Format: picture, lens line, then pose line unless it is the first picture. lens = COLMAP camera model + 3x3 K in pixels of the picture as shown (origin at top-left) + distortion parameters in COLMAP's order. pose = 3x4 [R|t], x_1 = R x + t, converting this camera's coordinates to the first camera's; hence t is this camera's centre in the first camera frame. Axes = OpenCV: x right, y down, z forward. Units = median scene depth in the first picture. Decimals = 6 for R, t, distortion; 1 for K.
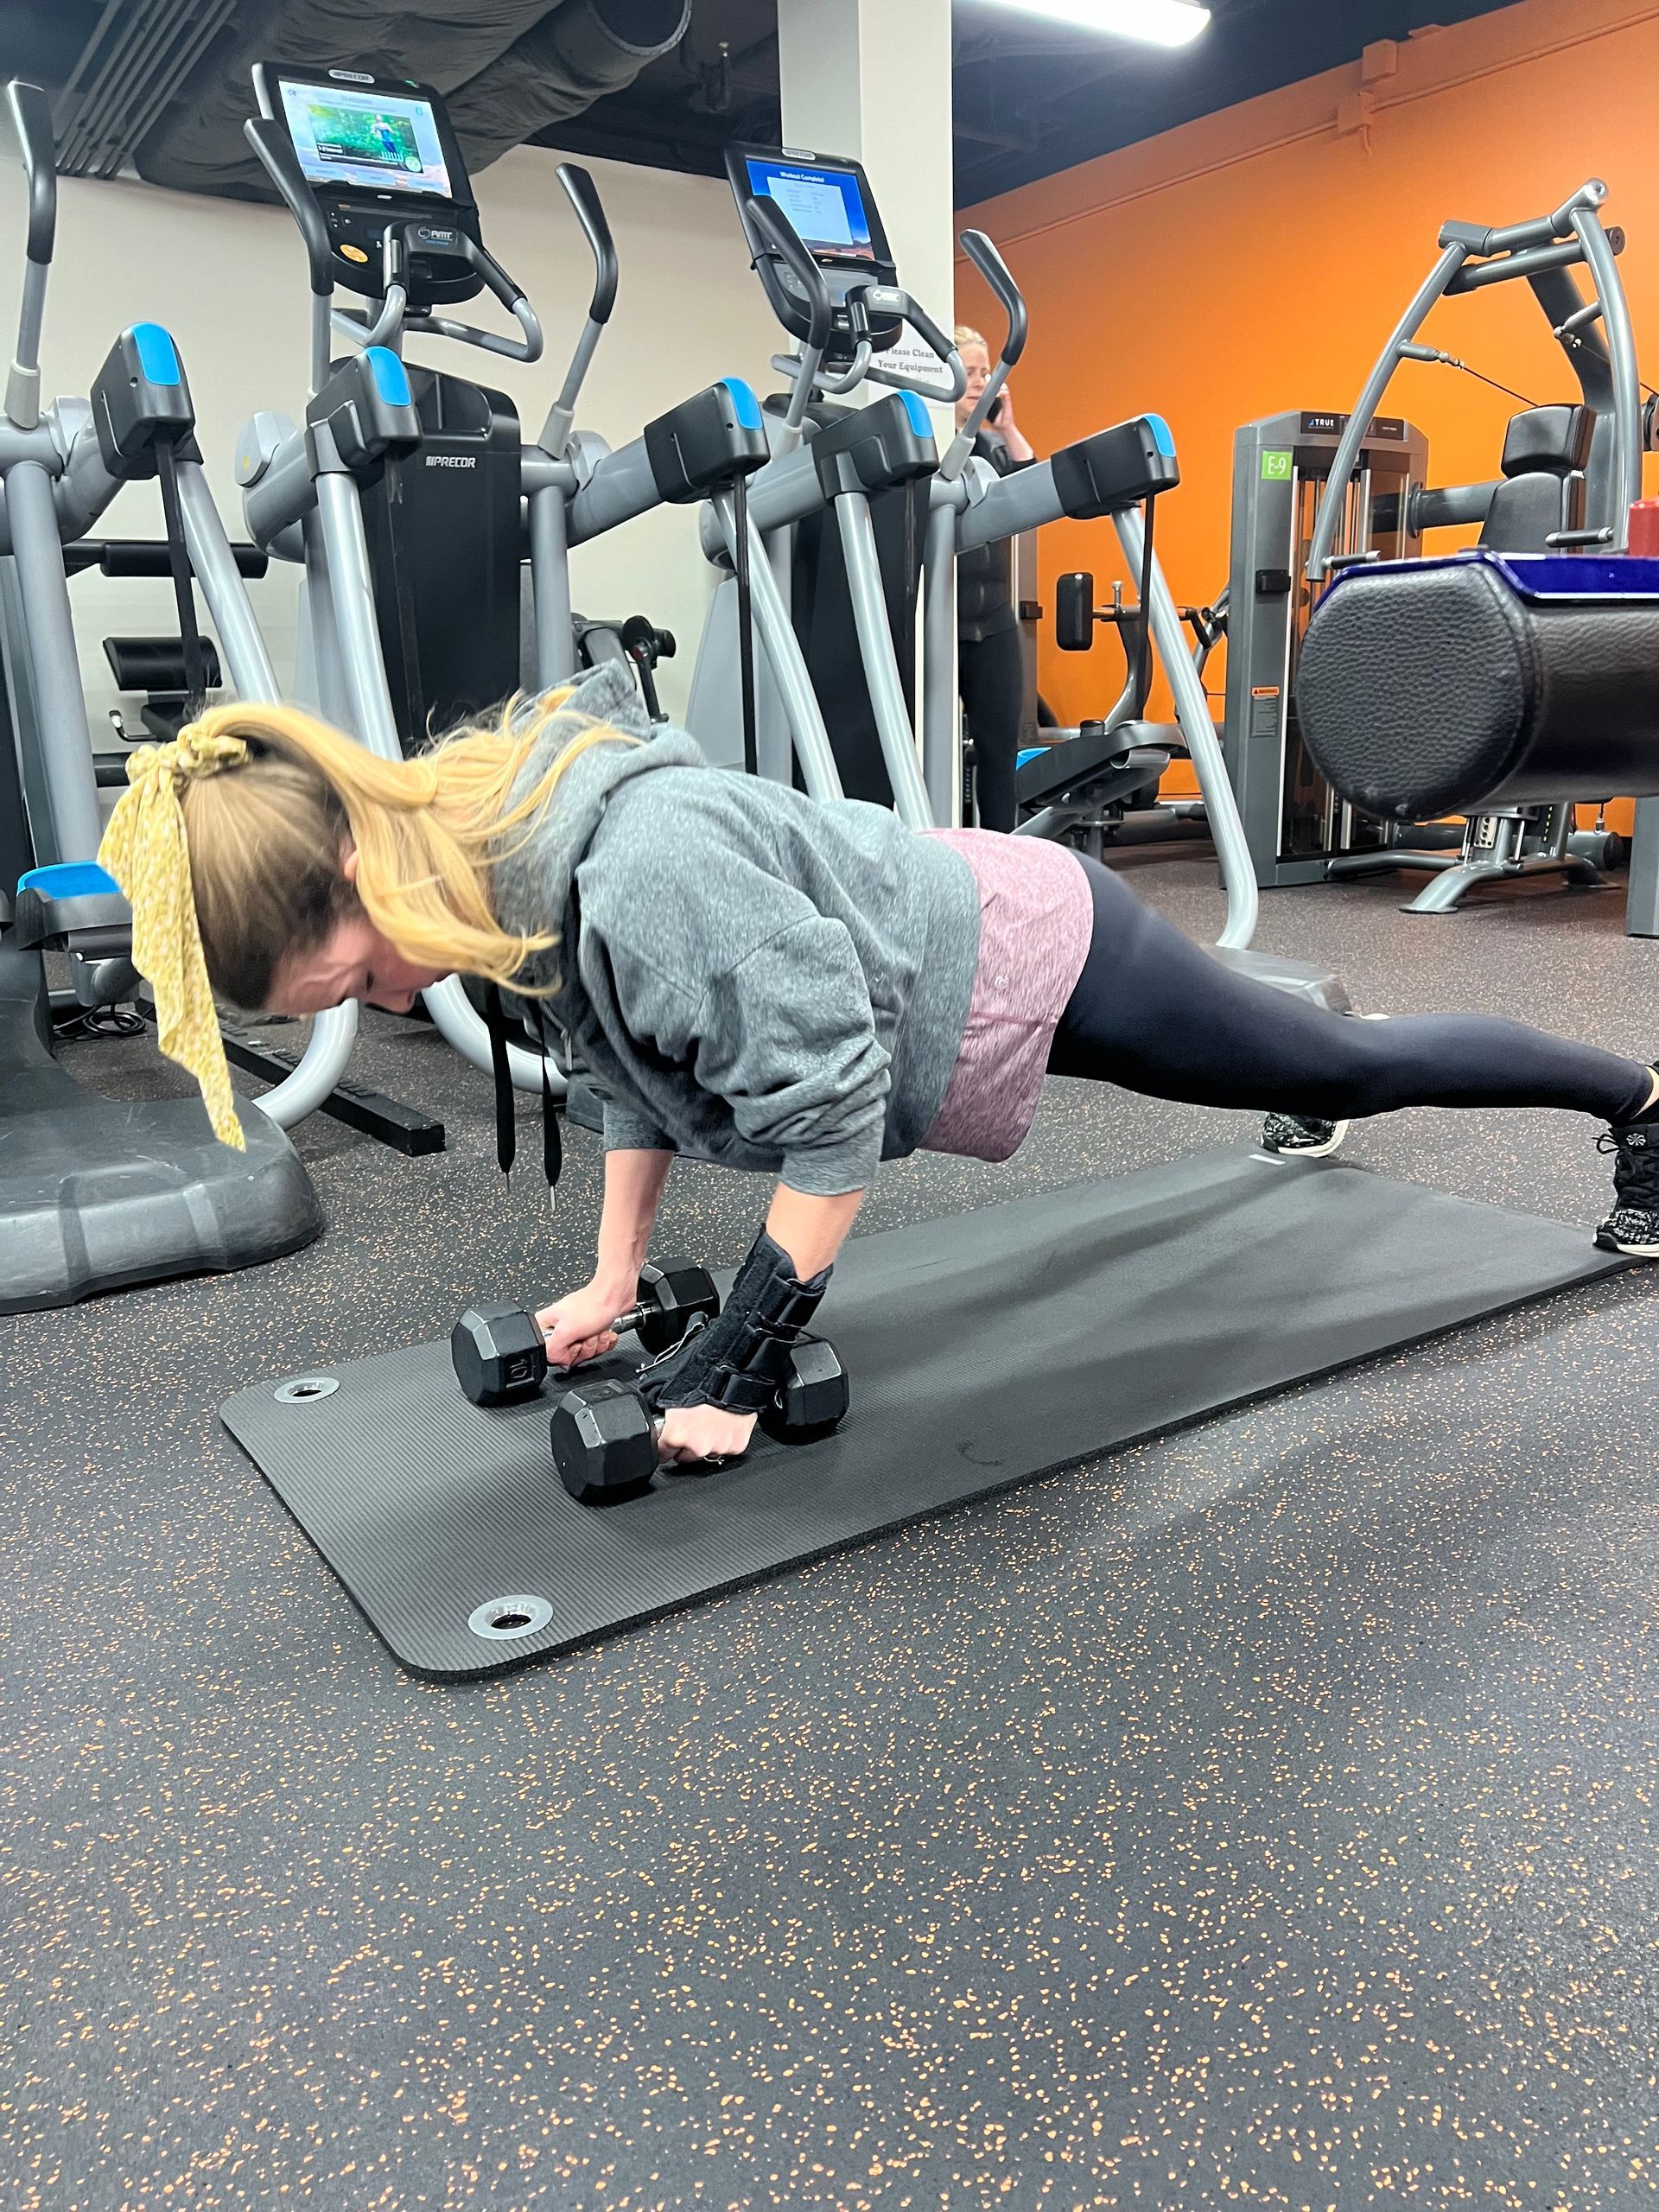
lens RADIAL K [[1657.3, 0, 837.9], [0, 1657.3, 1123.5], [0, 0, 1]] dist [0.033311, -0.037332]
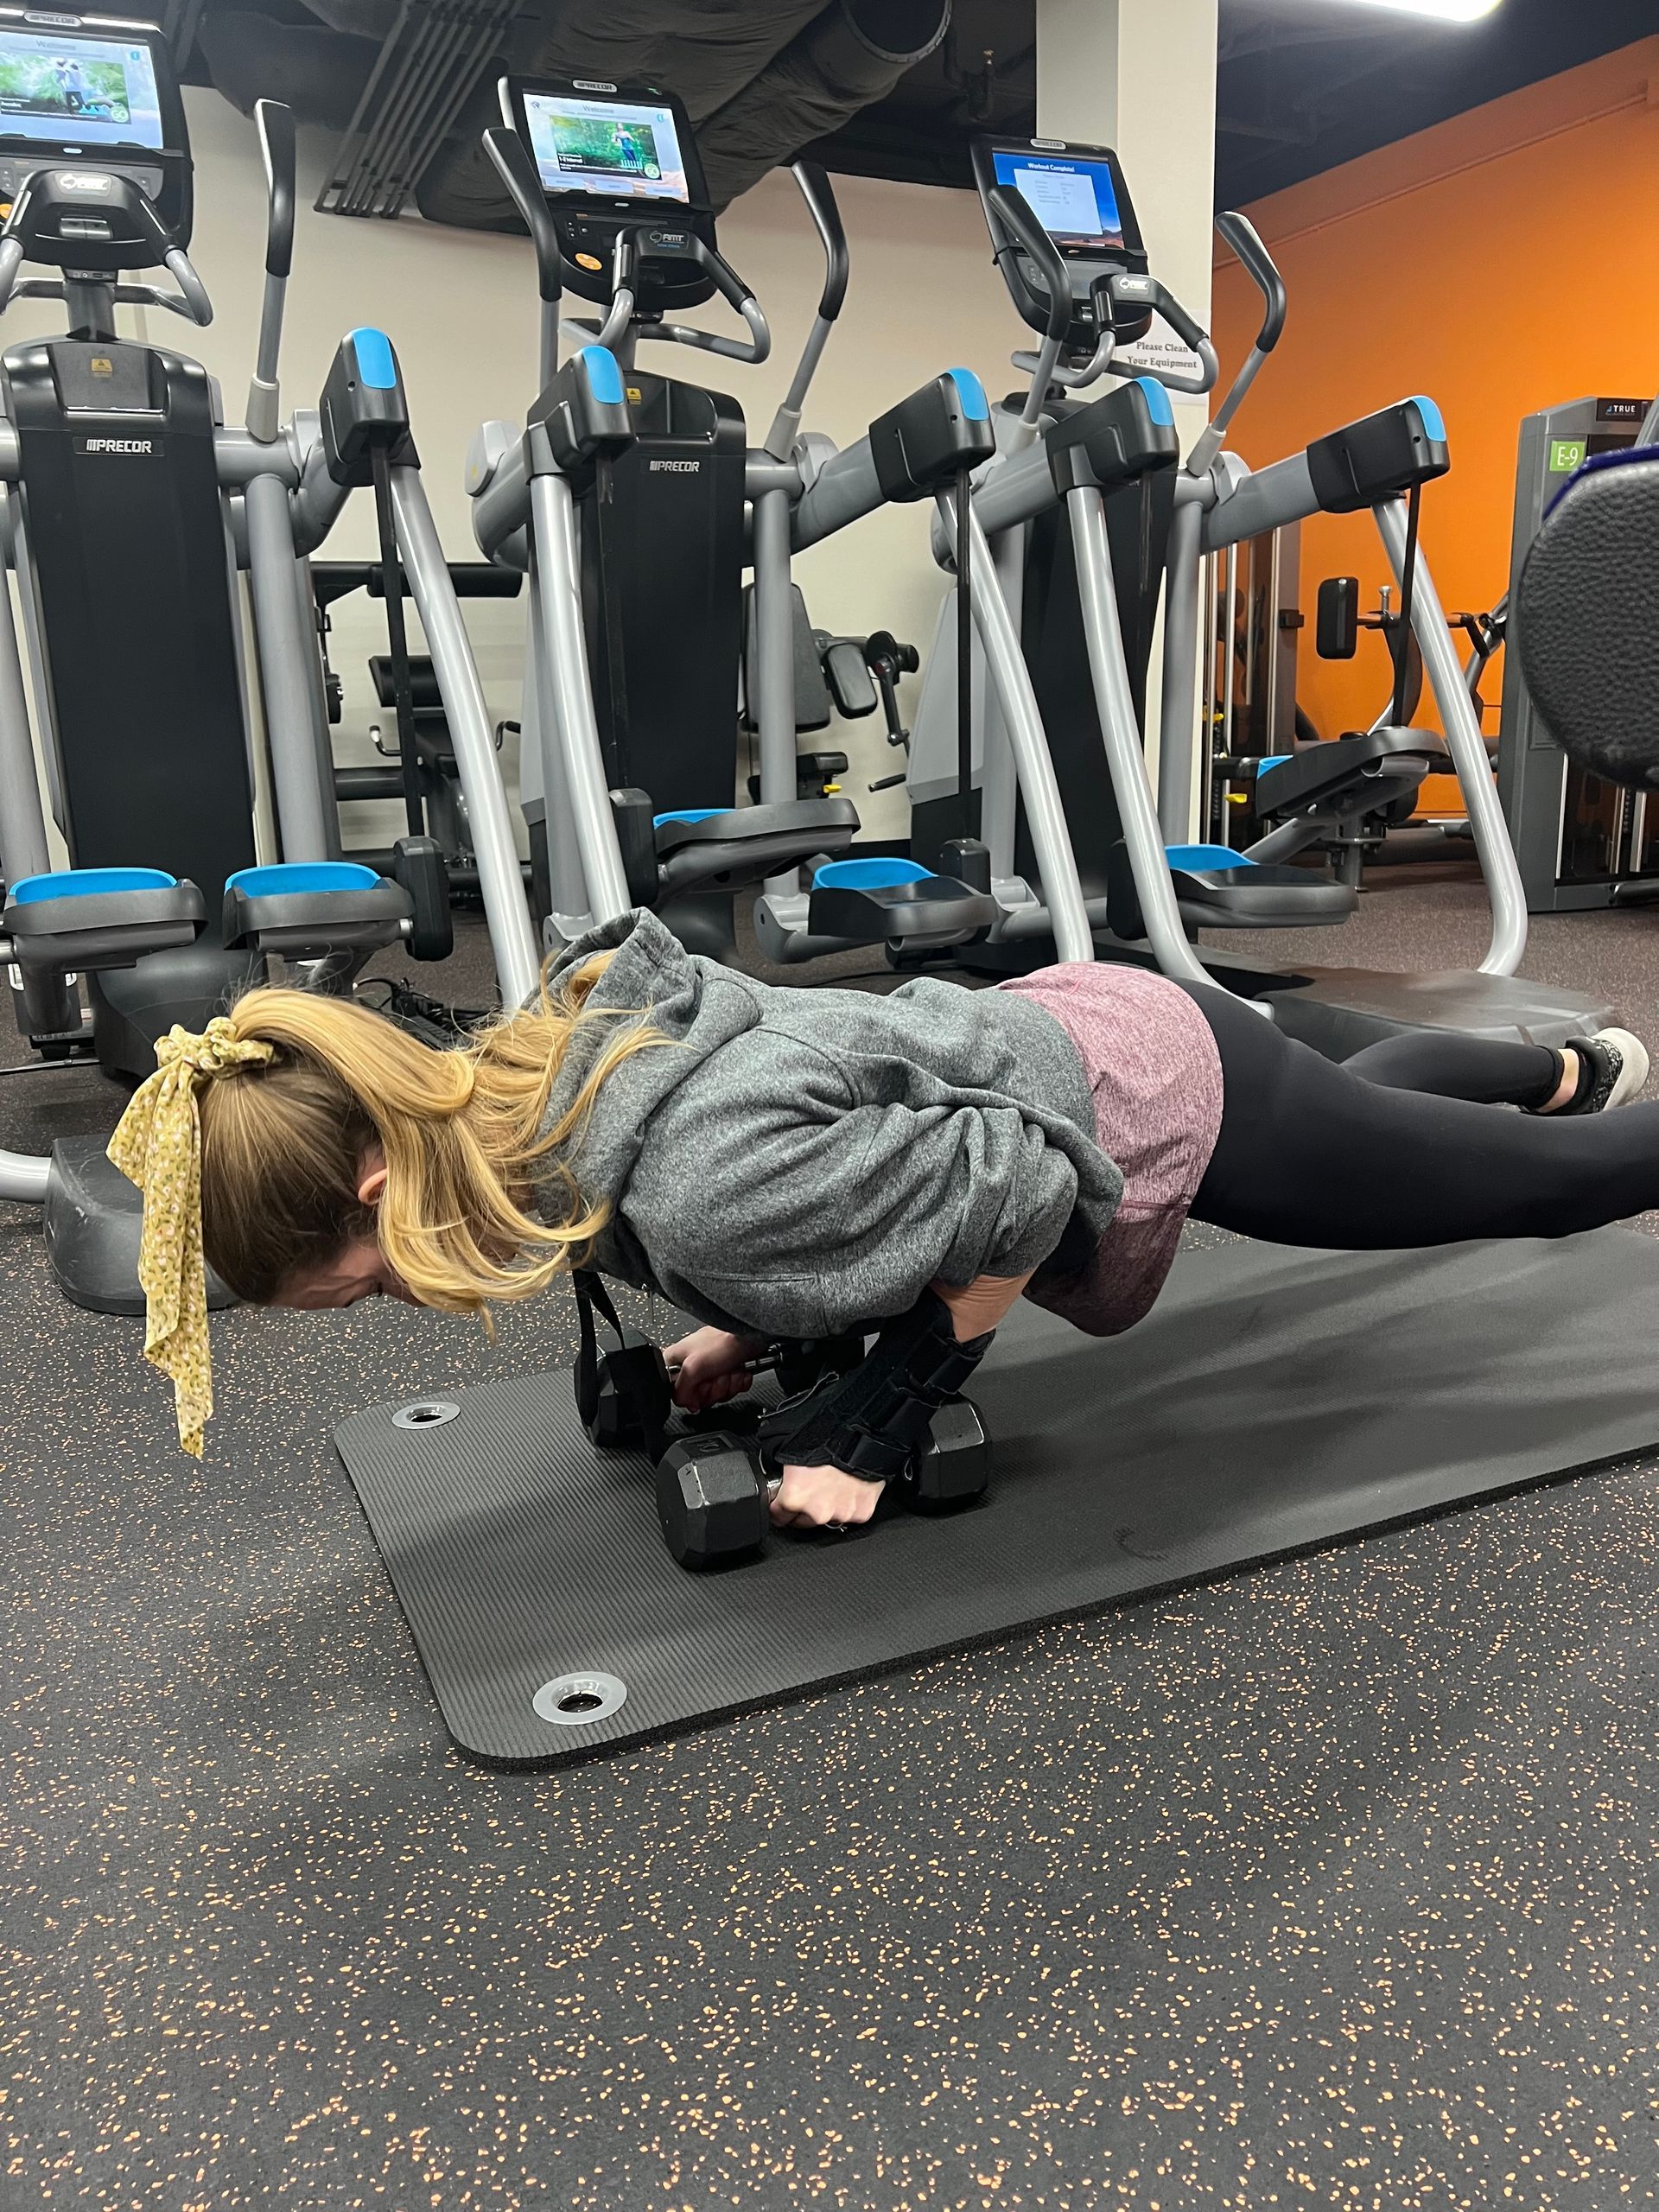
lens RADIAL K [[1657.3, 0, 821.0], [0, 1657.3, 1108.4], [0, 0, 1]] dist [0.033311, -0.037332]
pose [[0.986798, 0.034916, -0.158149, 0.048063], [-0.038279, 0.999100, -0.018267, -0.005606], [0.157369, 0.024079, 0.987246, 0.106408]]
